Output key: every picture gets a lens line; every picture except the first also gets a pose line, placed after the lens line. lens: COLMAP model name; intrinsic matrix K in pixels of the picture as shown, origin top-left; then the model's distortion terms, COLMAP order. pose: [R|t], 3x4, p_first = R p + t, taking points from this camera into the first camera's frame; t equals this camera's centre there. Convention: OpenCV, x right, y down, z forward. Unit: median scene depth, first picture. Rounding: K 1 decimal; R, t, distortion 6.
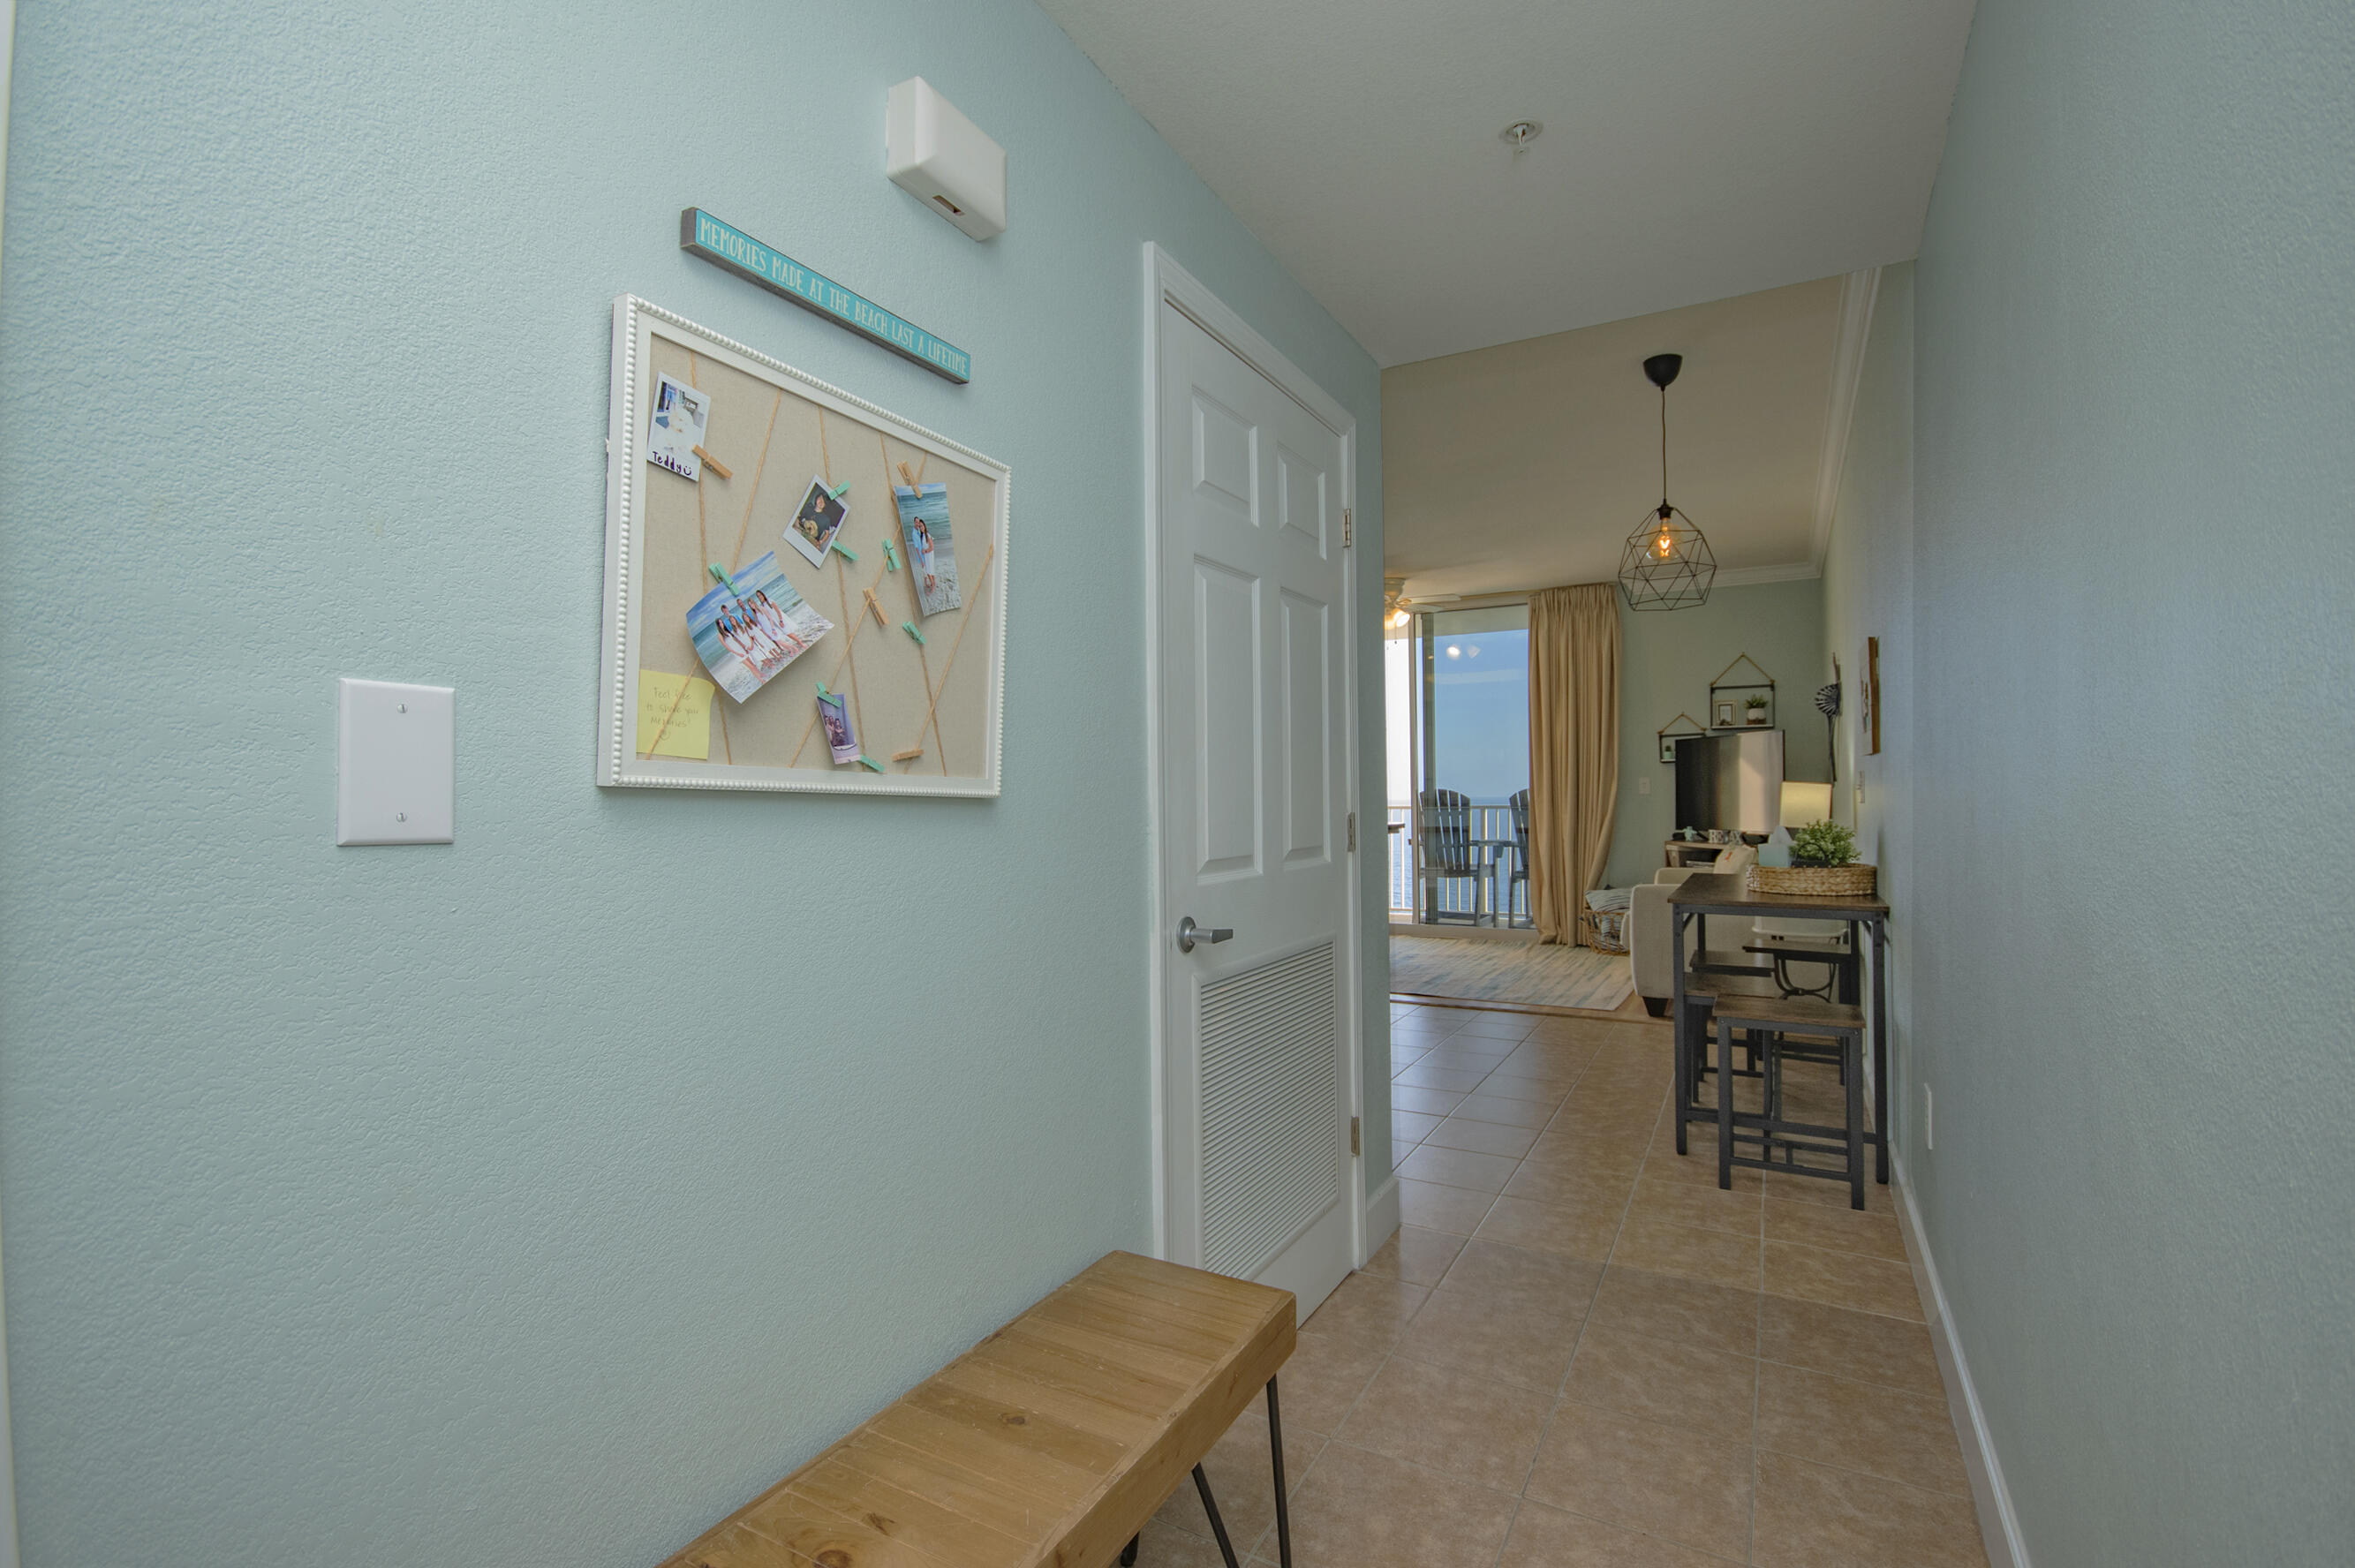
lens RADIAL K [[1063.9, 0, 1177.5], [0, 1063.9, 784.0], [0, 0, 1]] dist [-0.000903, -0.000023]
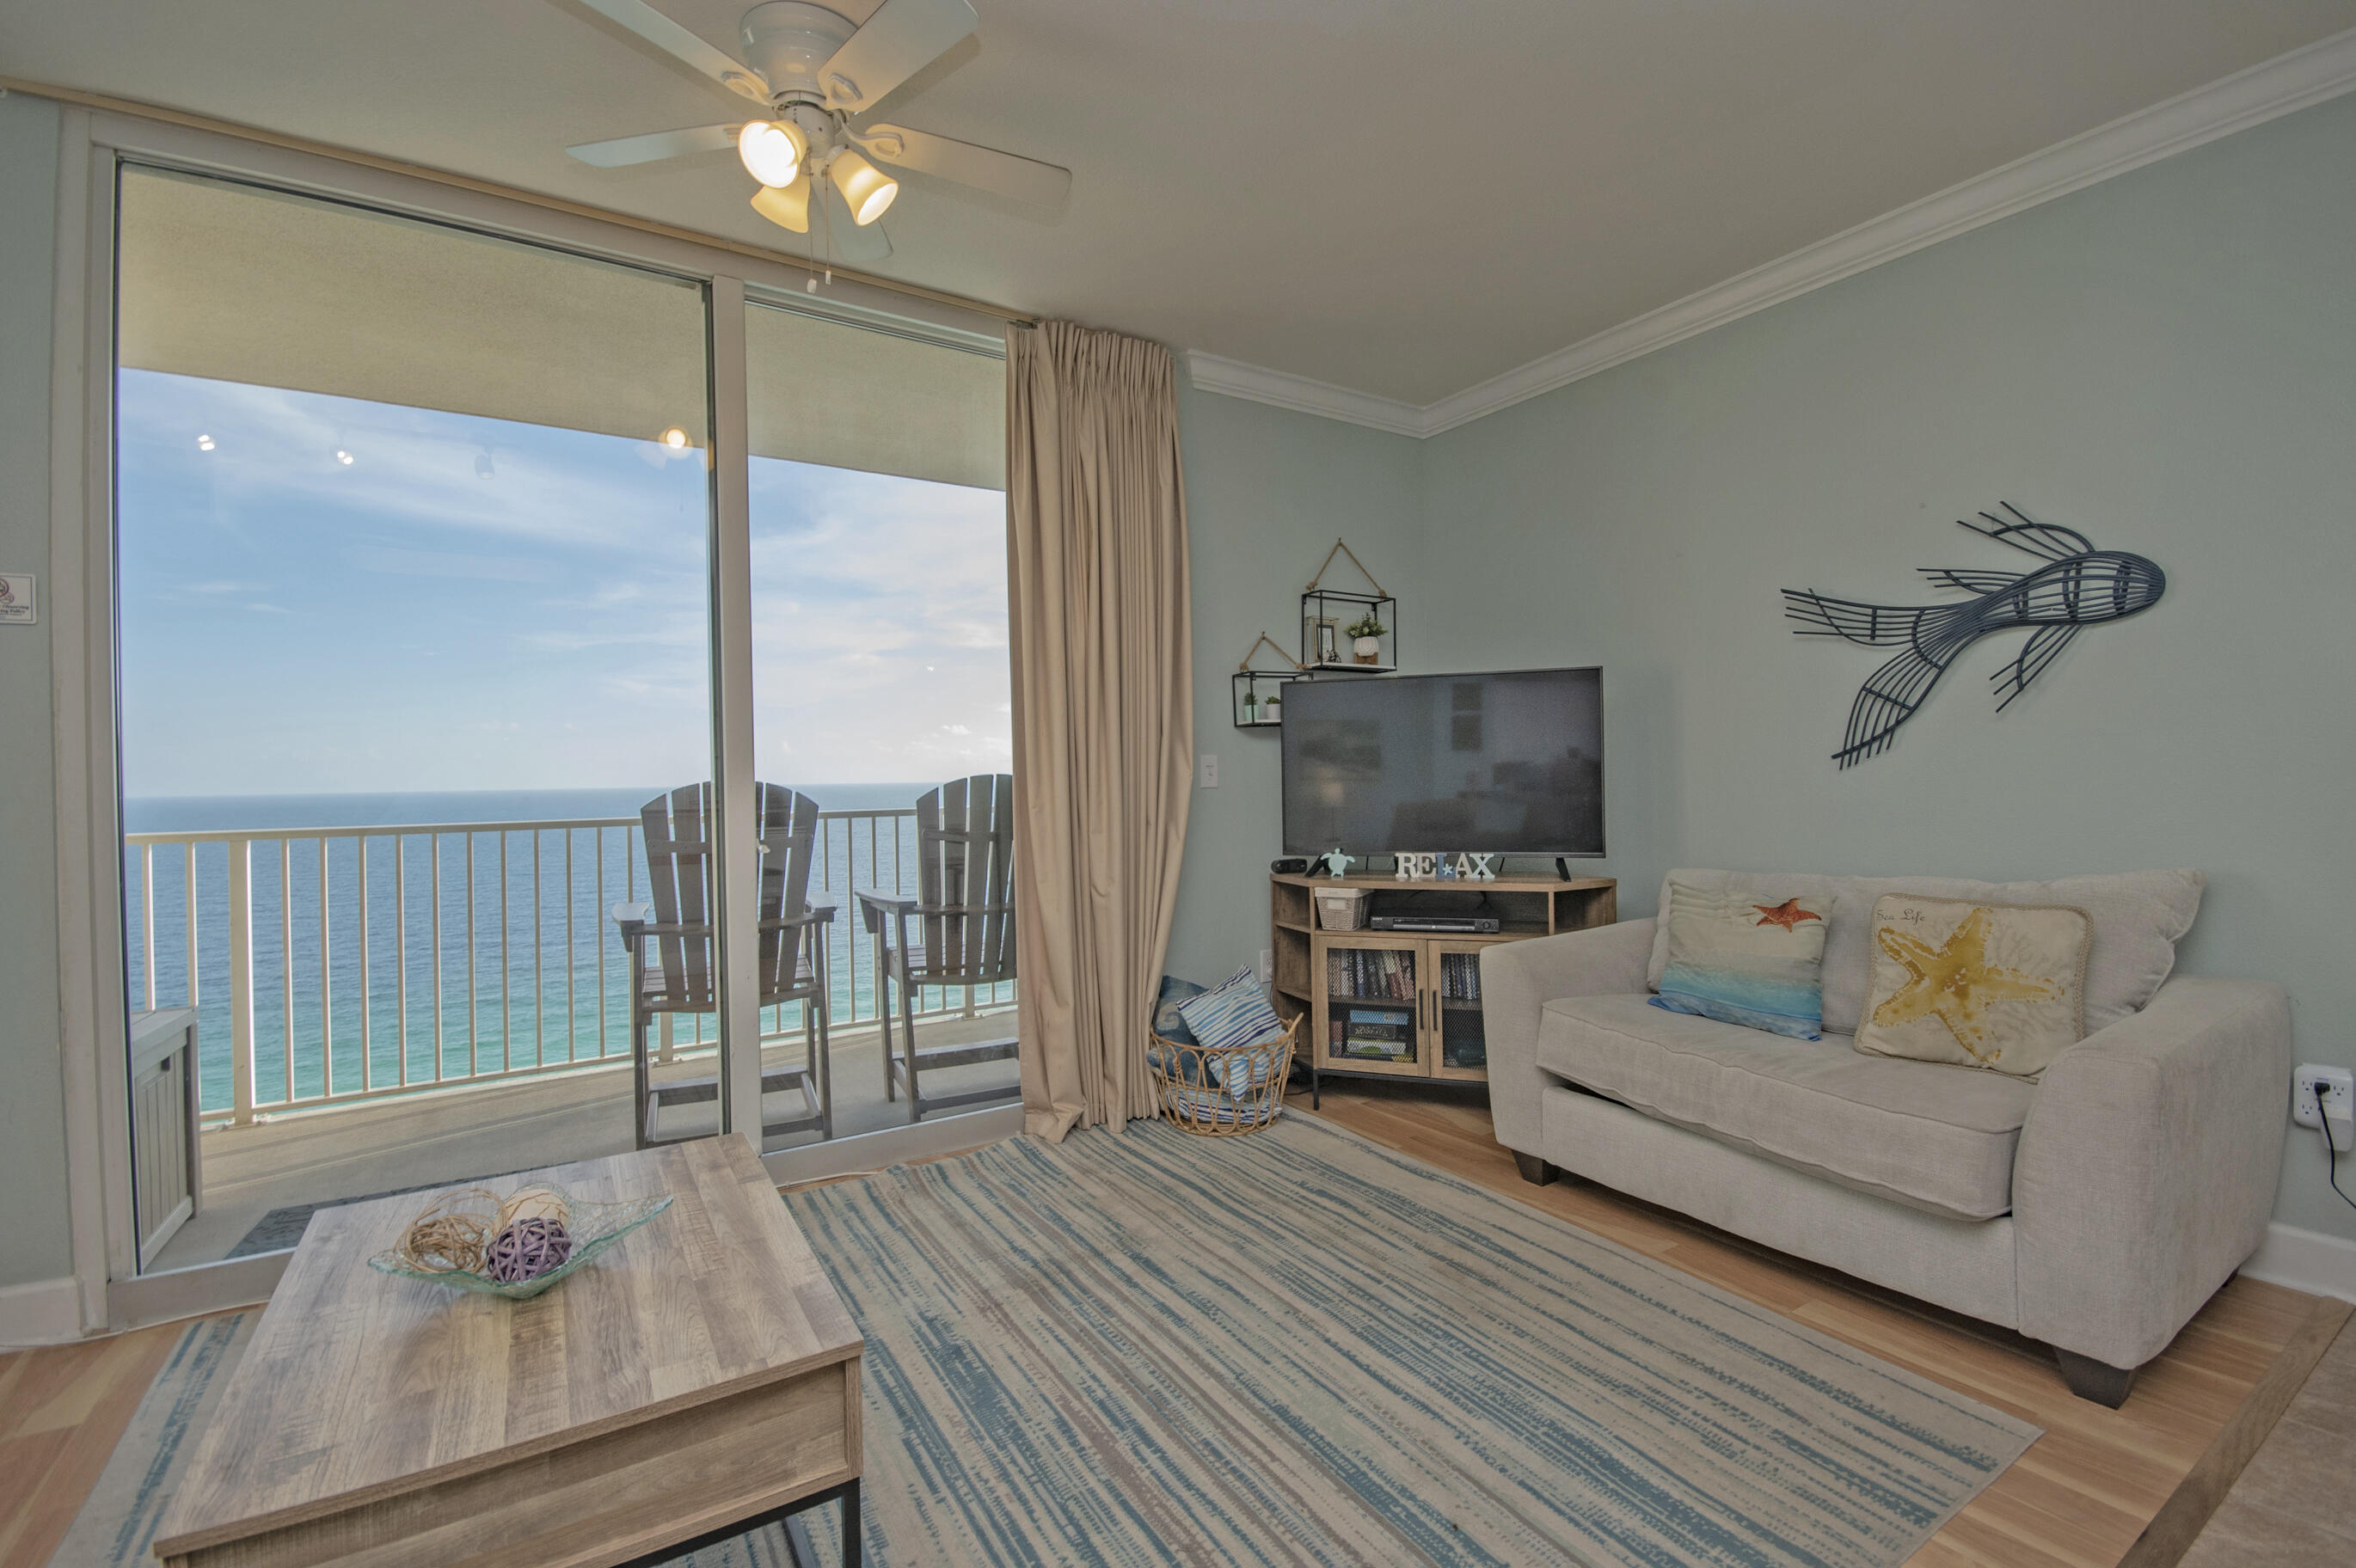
lens RADIAL K [[1026.7, 0, 1178.0], [0, 1026.7, 784.0], [0, 0, 1]] dist [0.043650, 0.000012]
pose [[0.471194, -0.018153, 0.881843, -0.002738], [0.014104, 0.999815, 0.013045, 0.000576], [-0.881917, 0.006290, 0.471363, 0.818343]]
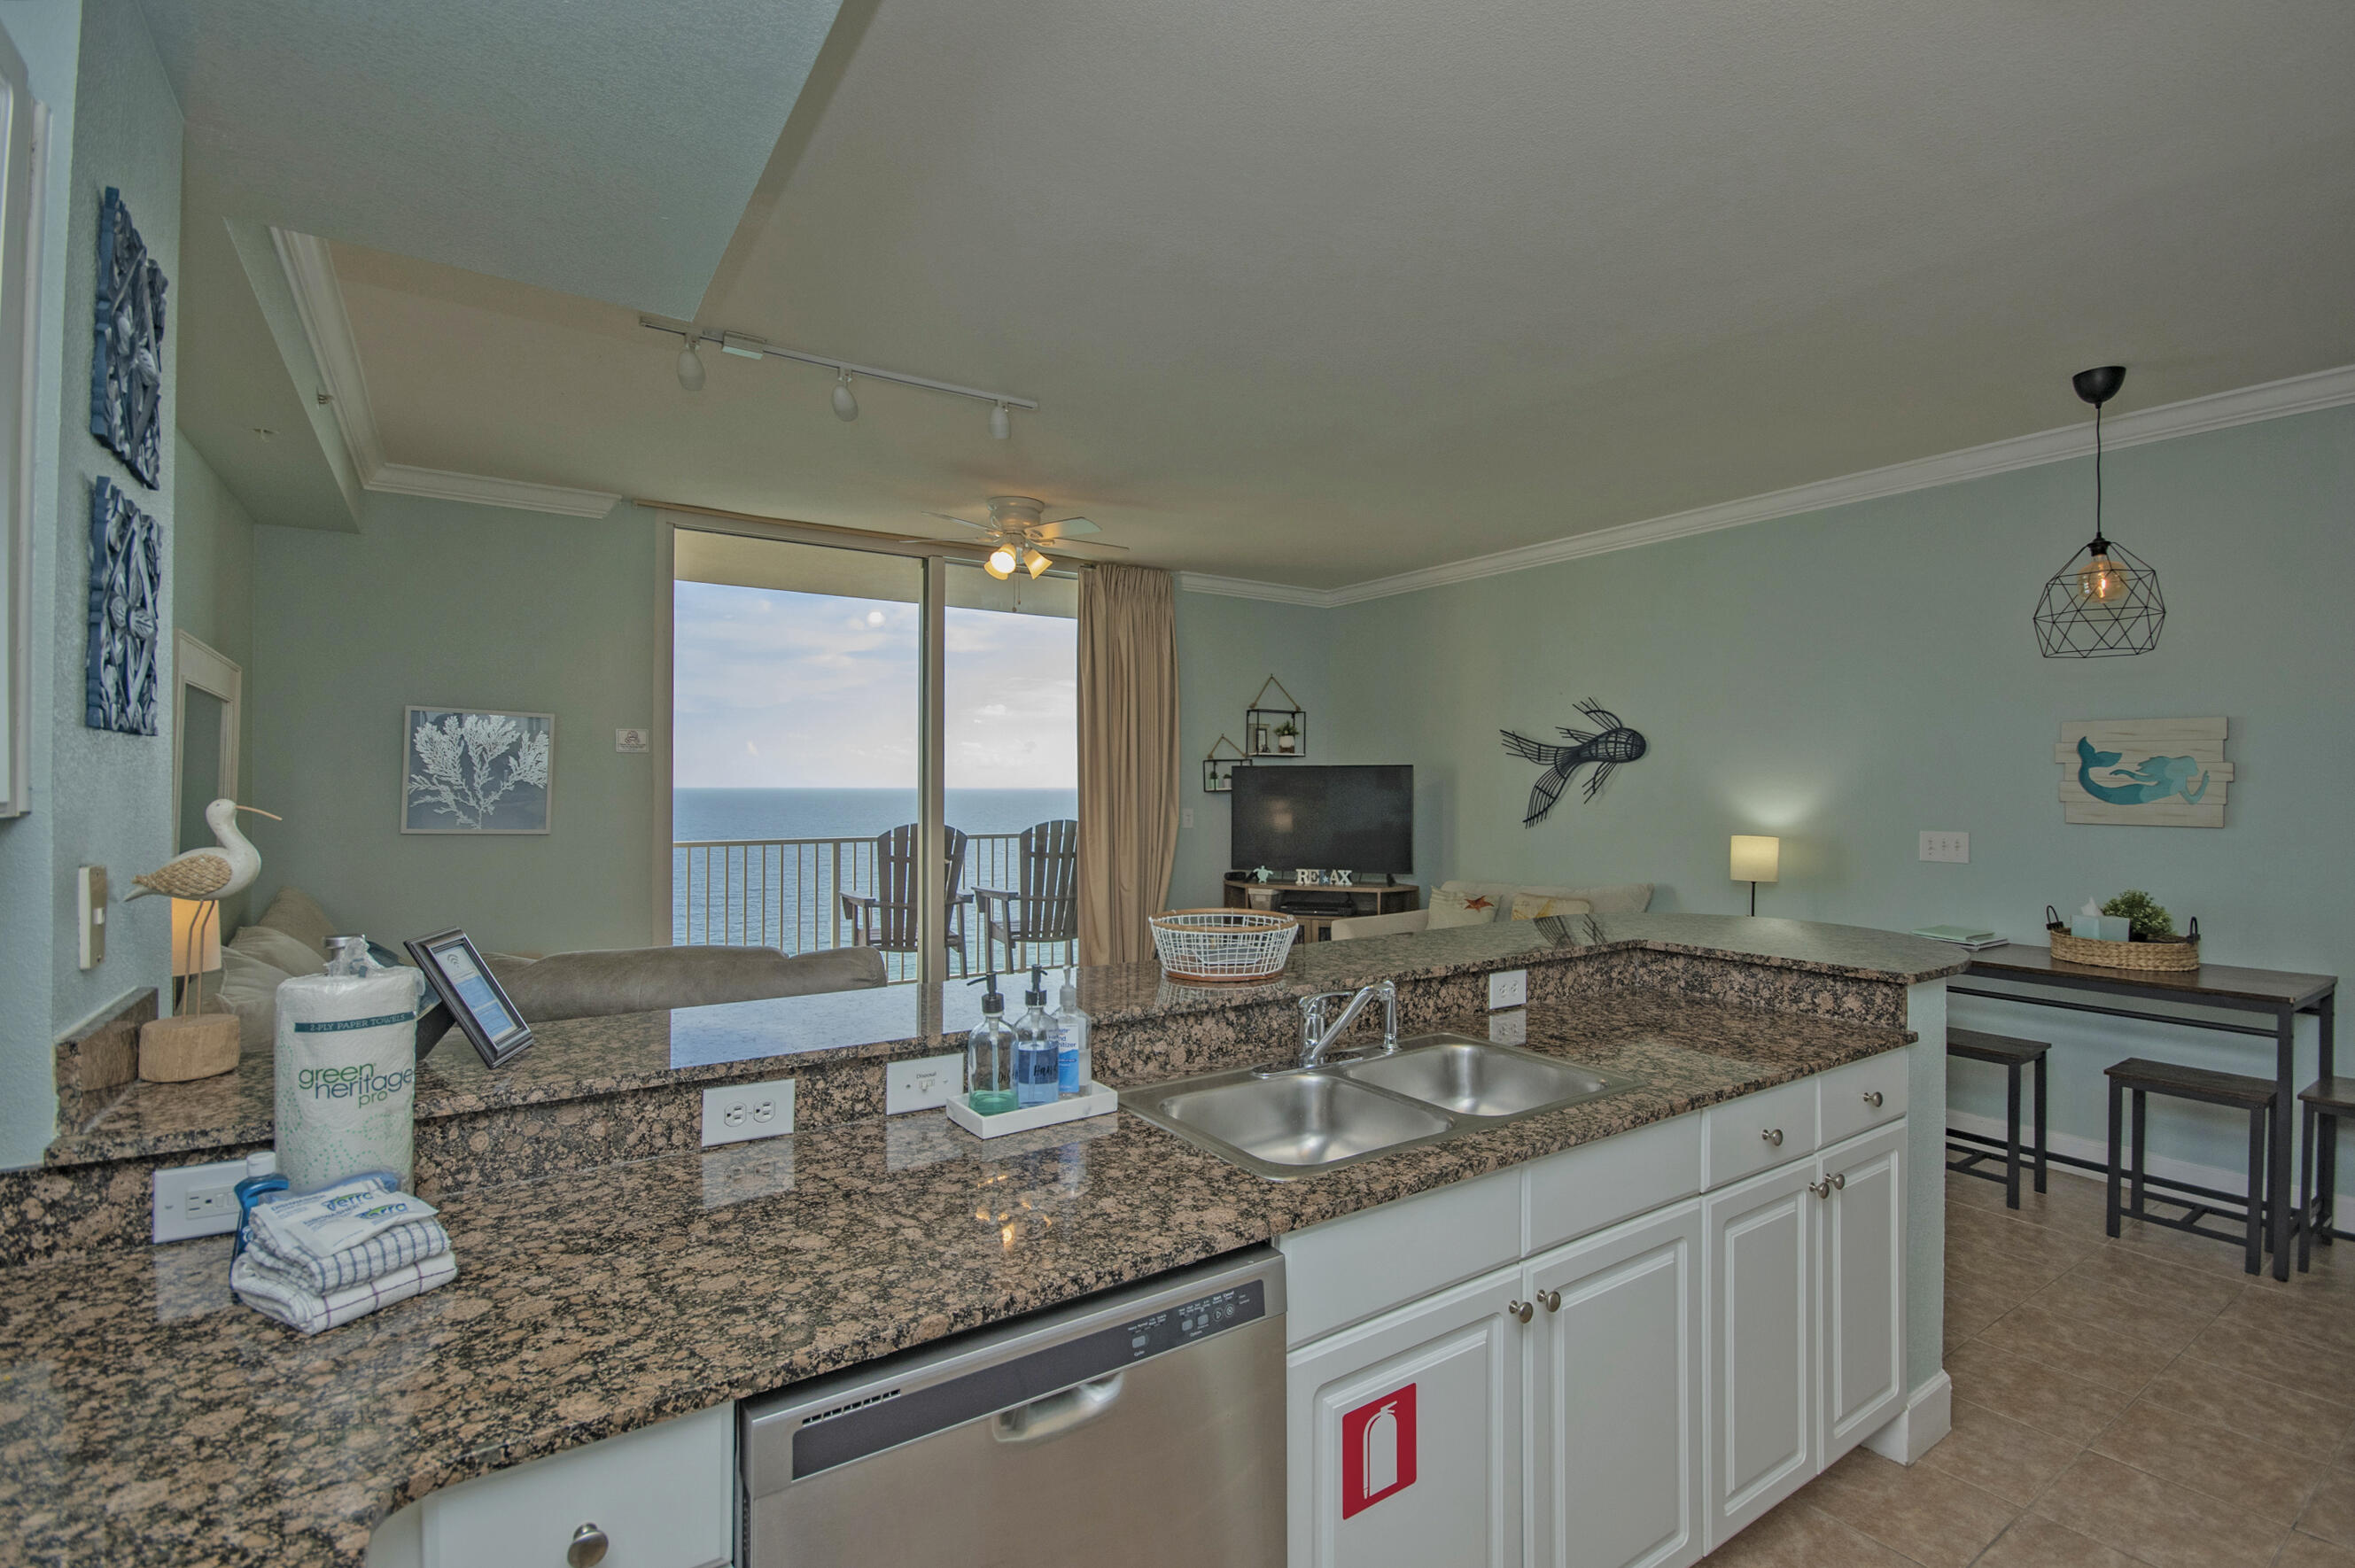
lens RADIAL K [[1063.9, 0, 1177.5], [0, 1063.9, 784.0], [0, 0, 1]] dist [-0.000903, -0.000023]
pose [[0.450538, -0.002177, 0.892755, -0.335973], [-0.005333, 0.999973, 0.005130, -0.031901], [-0.892742, -0.007072, 0.450514, 0.656371]]
